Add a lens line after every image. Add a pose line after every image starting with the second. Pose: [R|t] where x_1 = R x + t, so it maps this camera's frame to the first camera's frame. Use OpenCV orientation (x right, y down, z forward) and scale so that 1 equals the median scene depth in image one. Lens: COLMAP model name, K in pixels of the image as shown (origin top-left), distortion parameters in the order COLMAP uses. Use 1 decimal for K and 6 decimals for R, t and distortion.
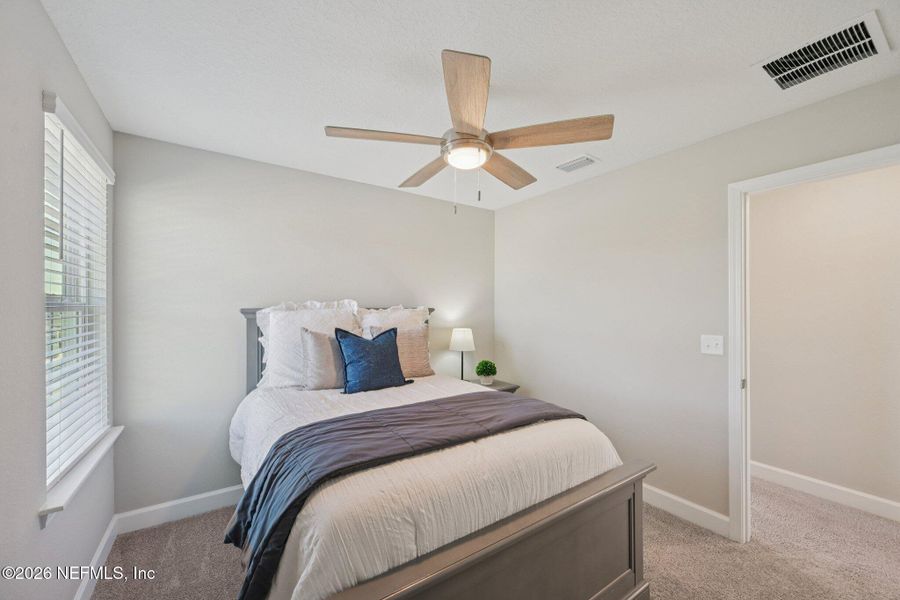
lens RADIAL K [[352.3, 0, 451.0], [0, 352.3, 301.2], [0, 0, 1]] dist [0.002289, 0.000182]
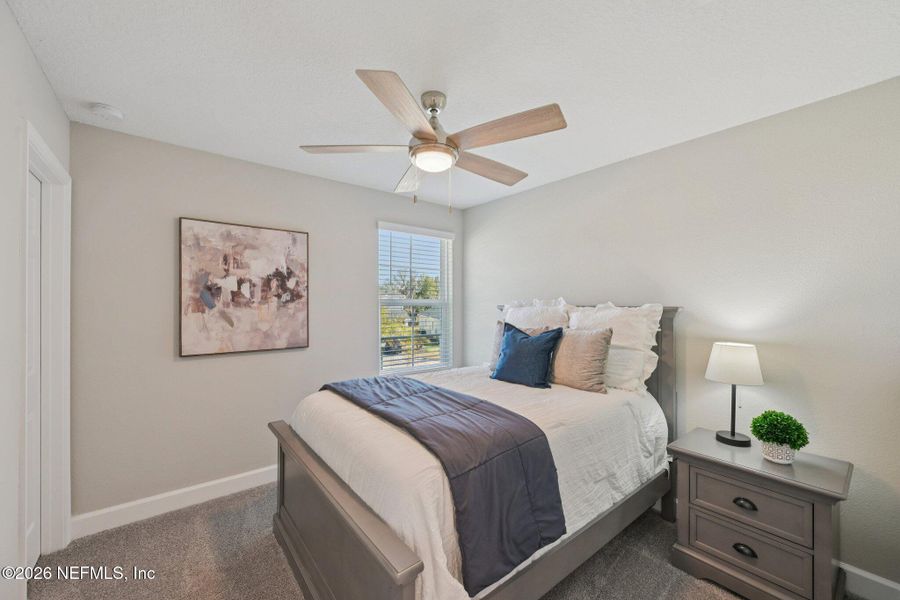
lens RADIAL K [[352.3, 0, 451.0], [0, 352.3, 301.2], [0, 0, 1]] dist [0.002289, 0.000182]
pose [[0.090383, -0.007130, -0.995882, 0.679821], [0.012733, 0.999901, -0.006003, 0.008470], [0.995826, -0.012138, 0.090465, 0.599357]]
